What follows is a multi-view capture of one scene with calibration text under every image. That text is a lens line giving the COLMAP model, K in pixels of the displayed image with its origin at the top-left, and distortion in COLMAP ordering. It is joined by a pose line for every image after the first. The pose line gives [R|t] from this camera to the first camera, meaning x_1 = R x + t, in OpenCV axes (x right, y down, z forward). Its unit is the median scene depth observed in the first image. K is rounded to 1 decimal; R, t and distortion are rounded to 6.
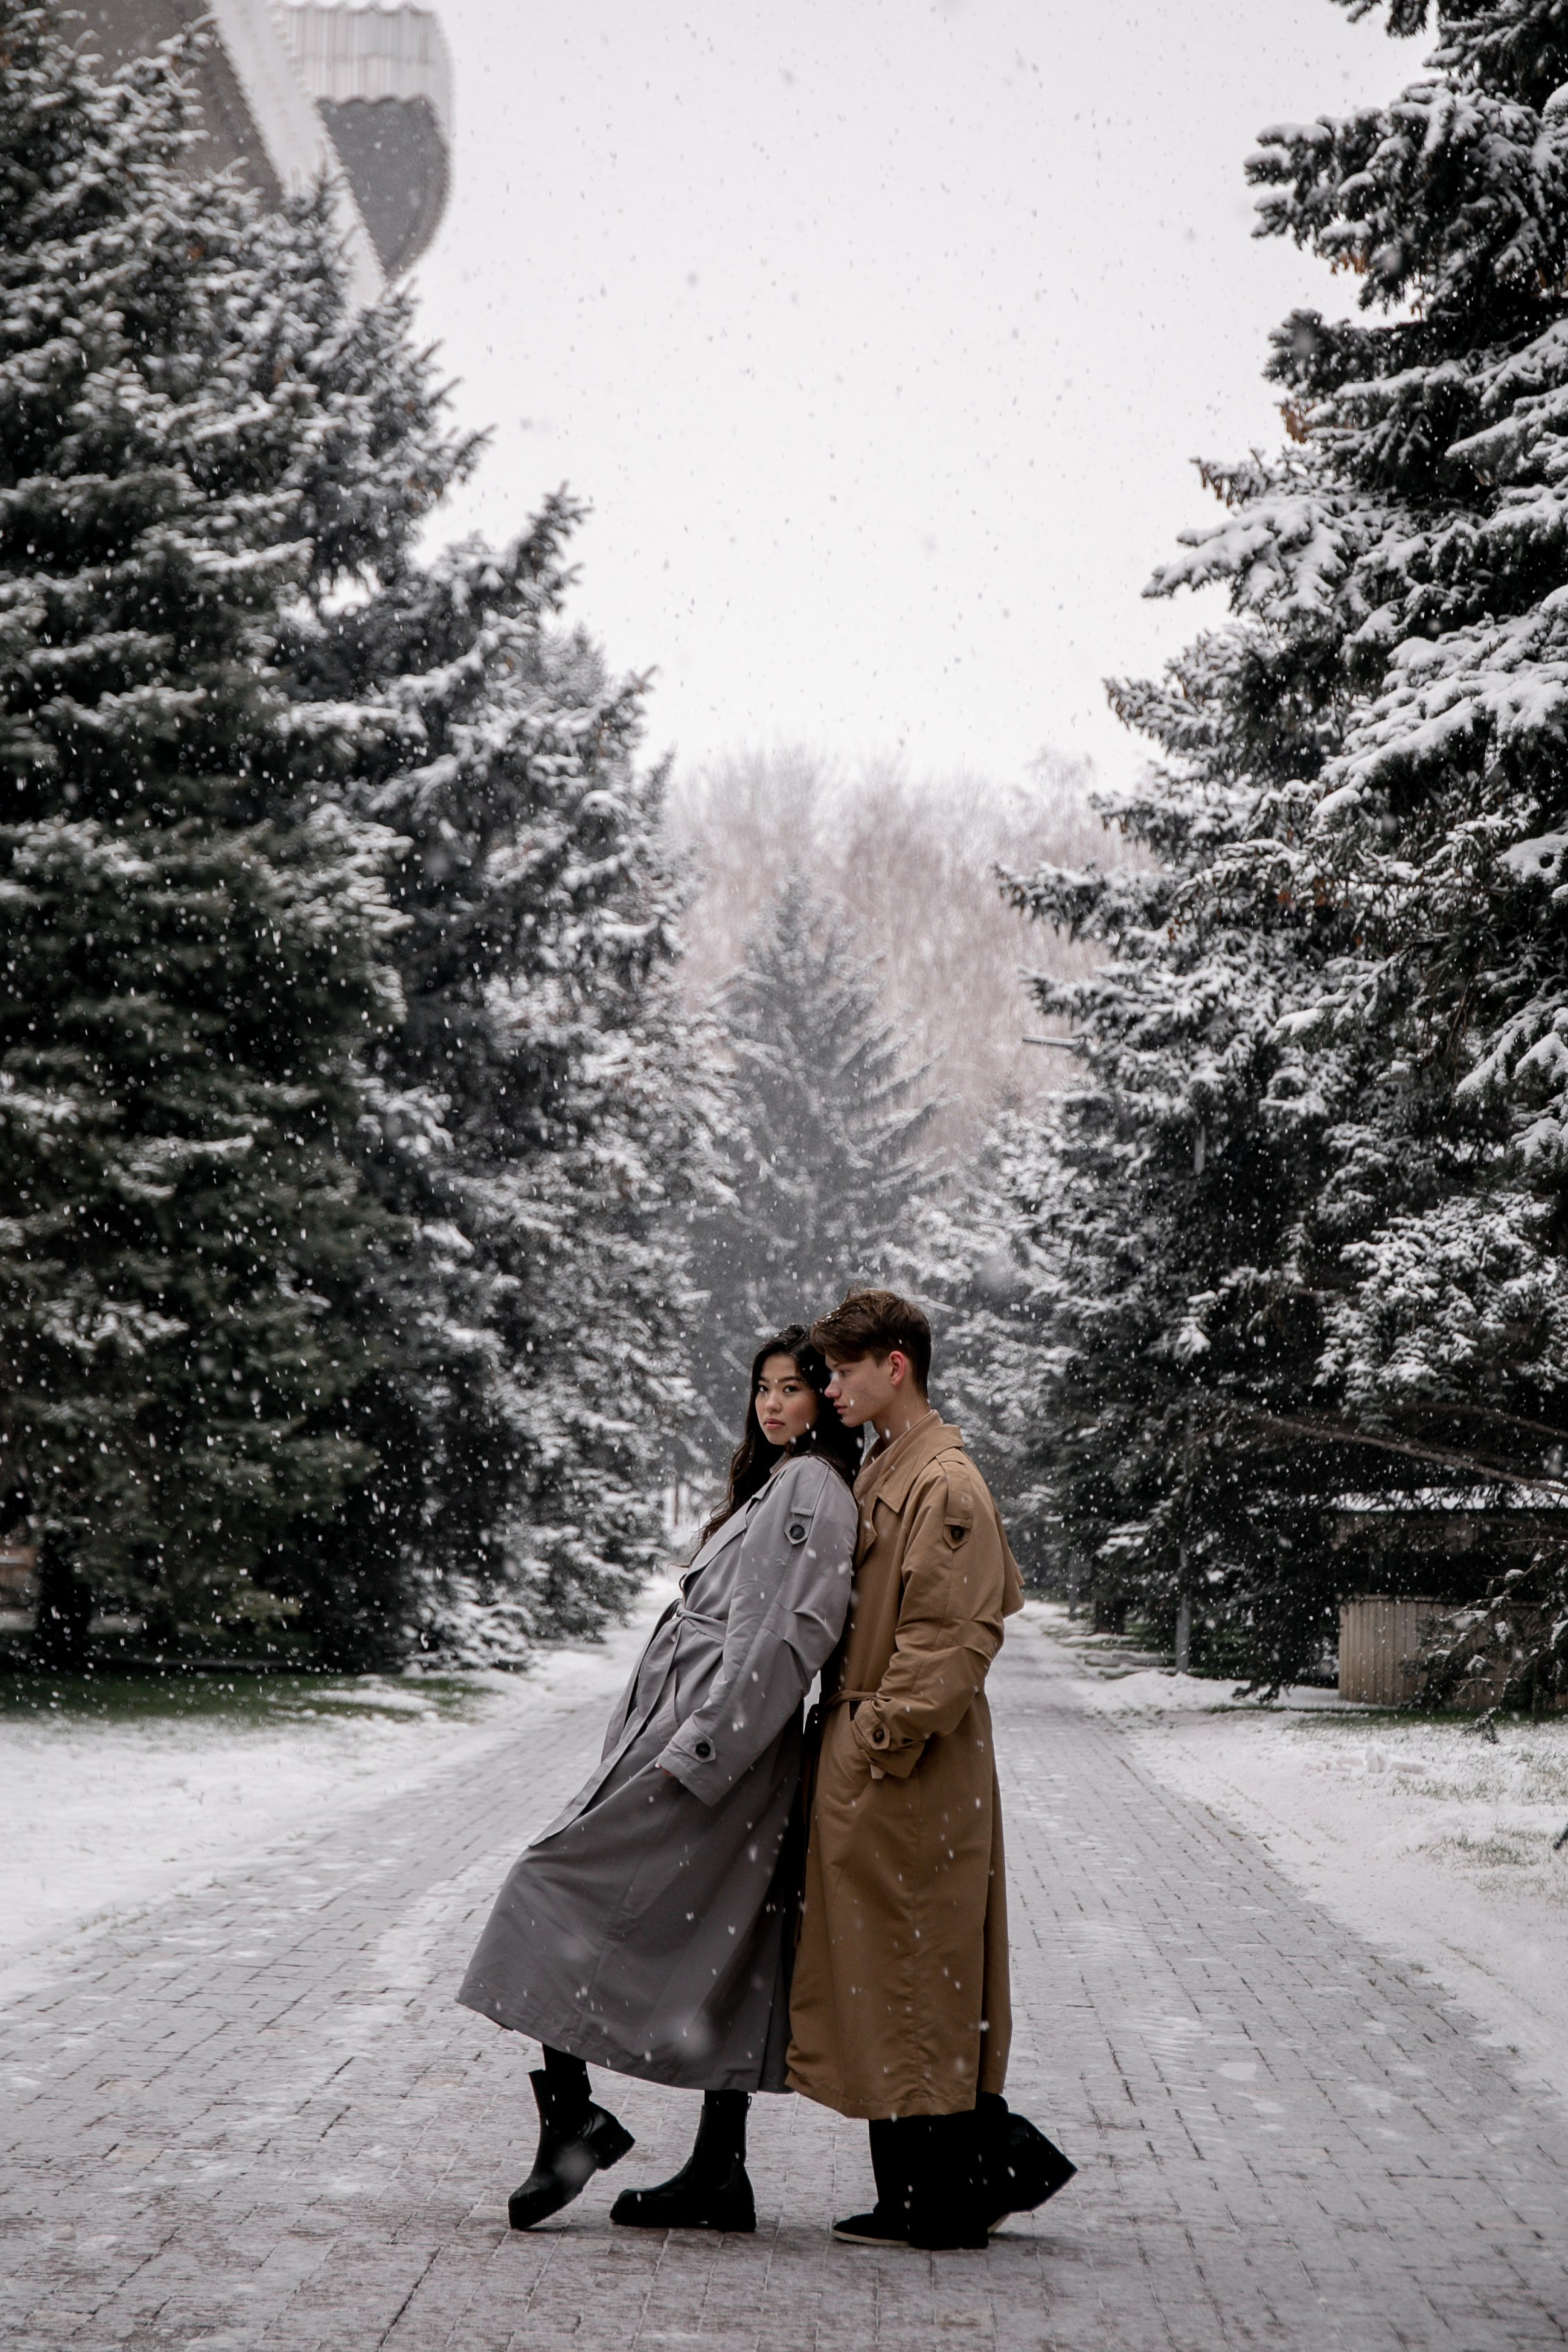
lens RADIAL K [[5021.2, 0, 663.1], [0, 5021.2, 1058.9], [0, 0, 1]] dist [0.107113, 0.000000]
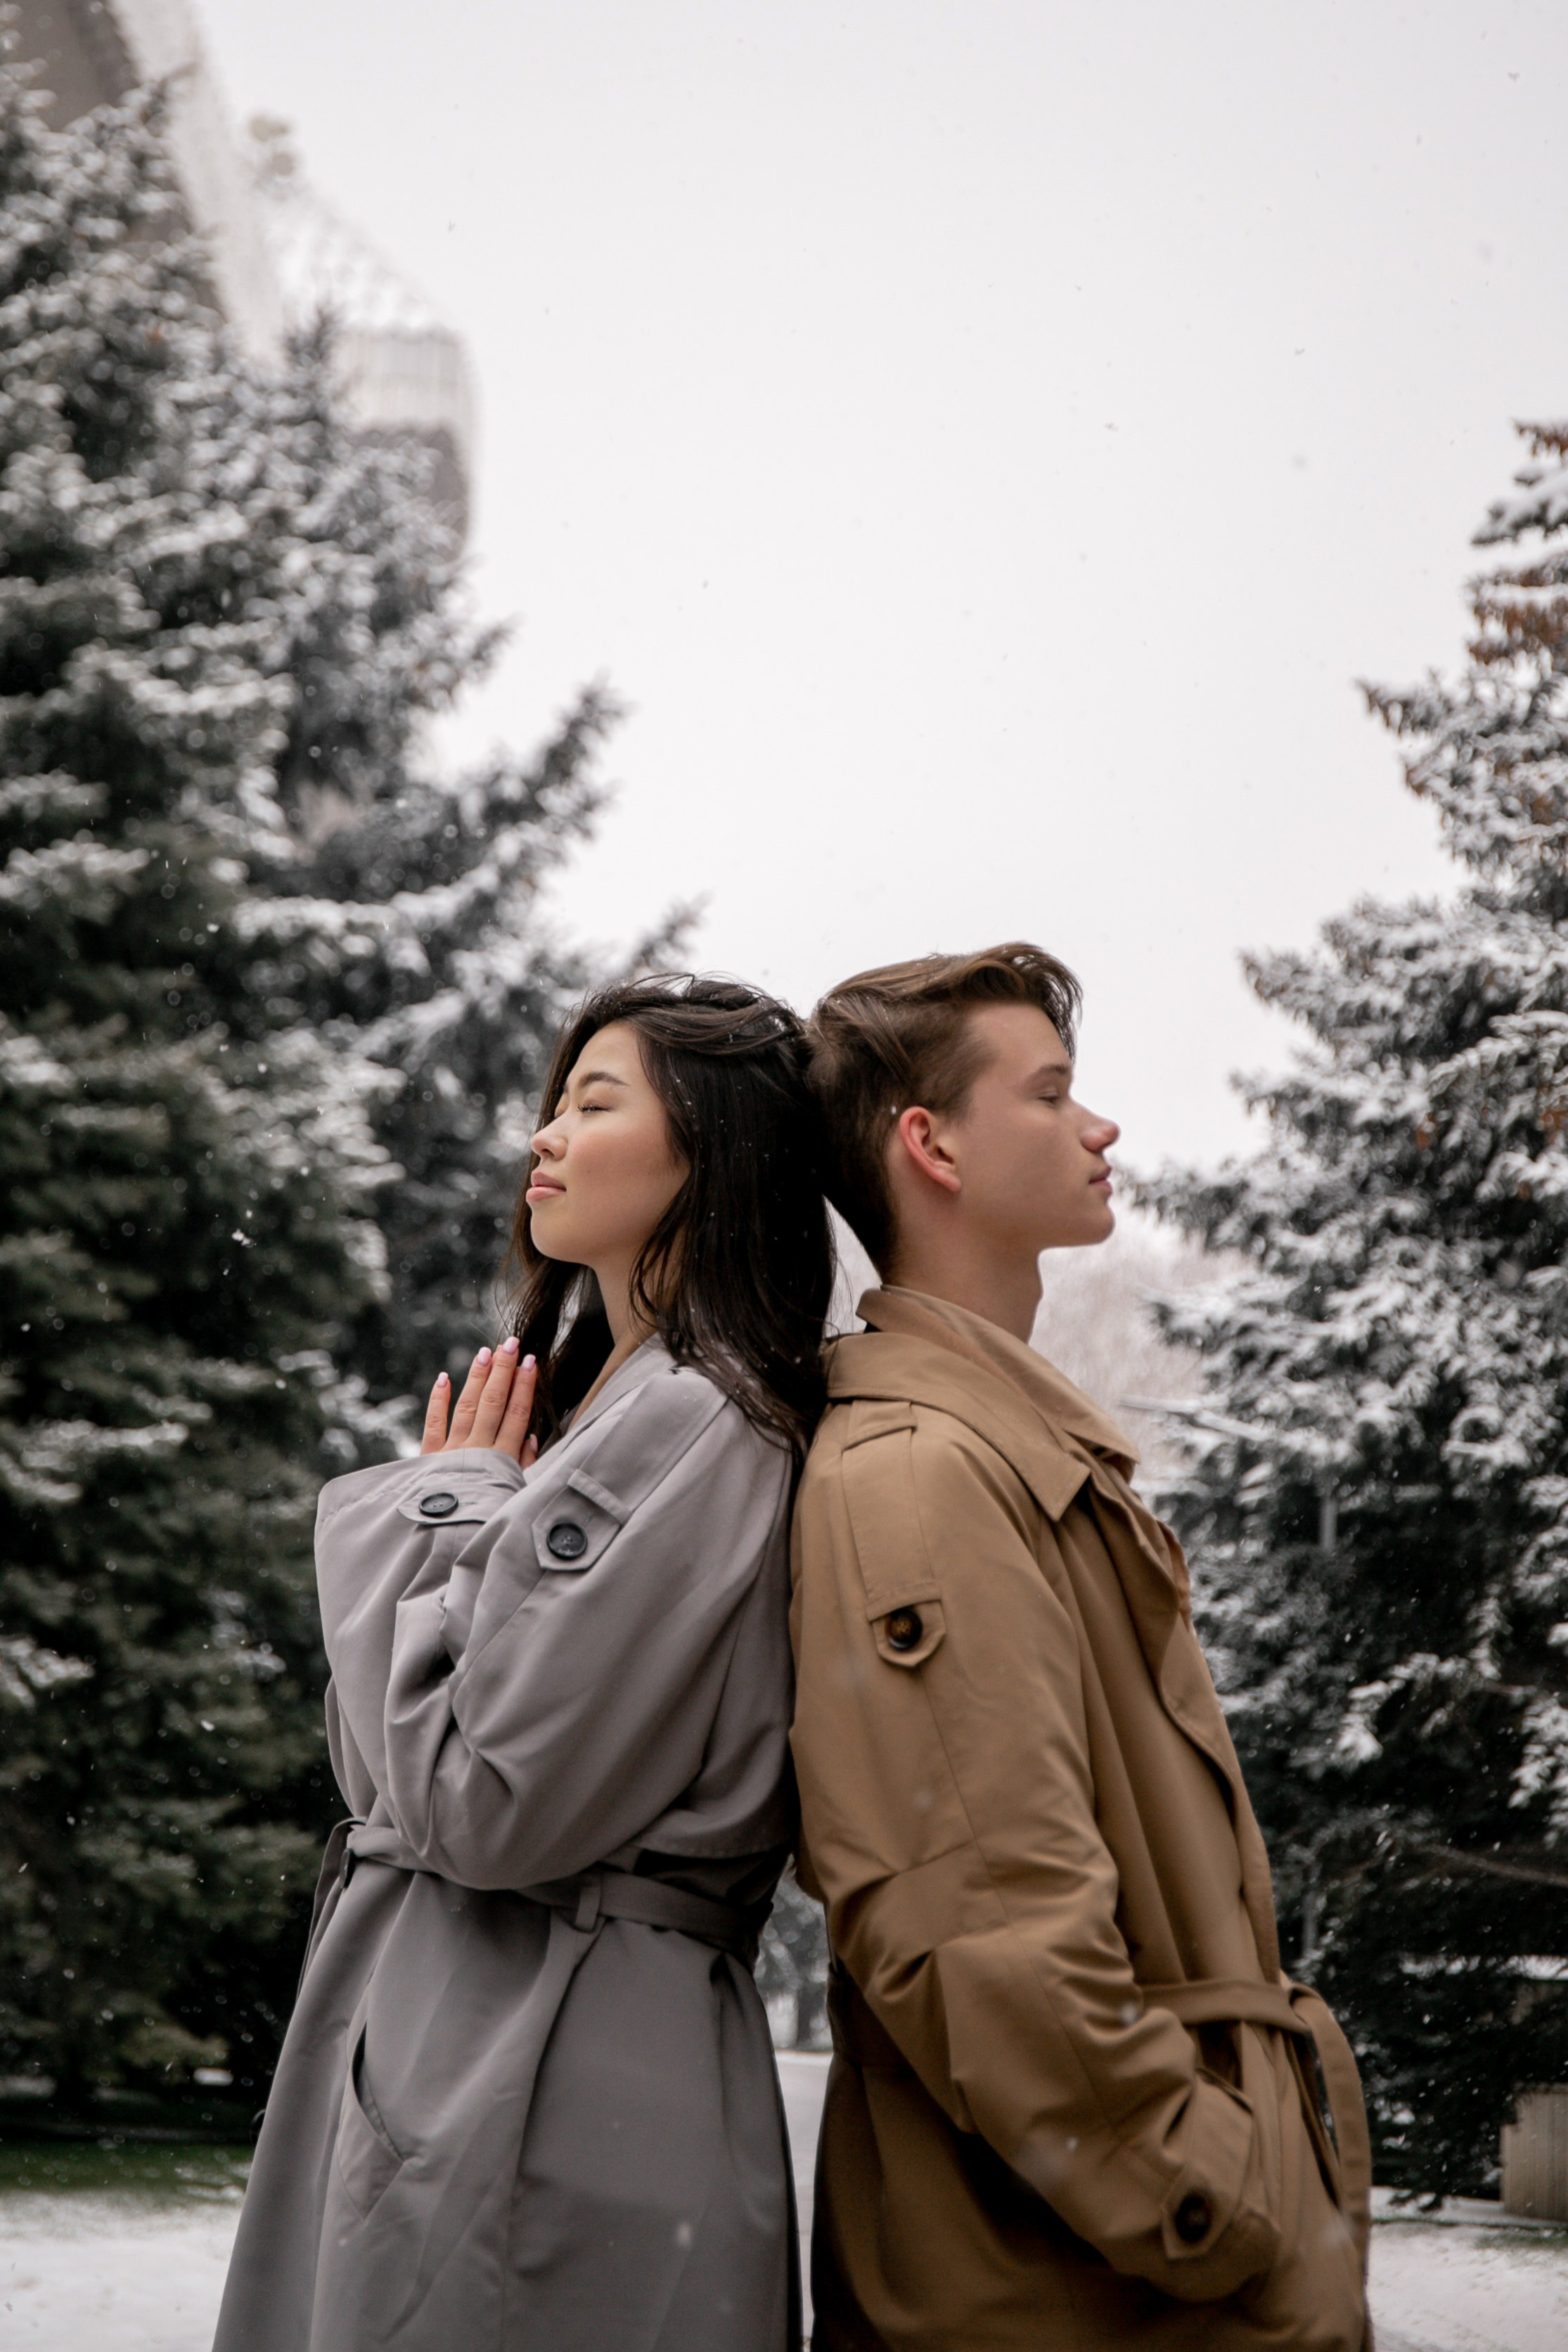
lens RADIAL K [[4528.7, 0, 601.3], [0, 4528.7, 1082.1], [0, 0, 1]] dist [0.137741, 0.000000]
pose [[0.999569, 0.025377, -0.014736, -0.007110], [-0.026834, 0.993682, -0.108975, 0.033486], [0.011878, 0.109323, 0.993935, 0.266082]]
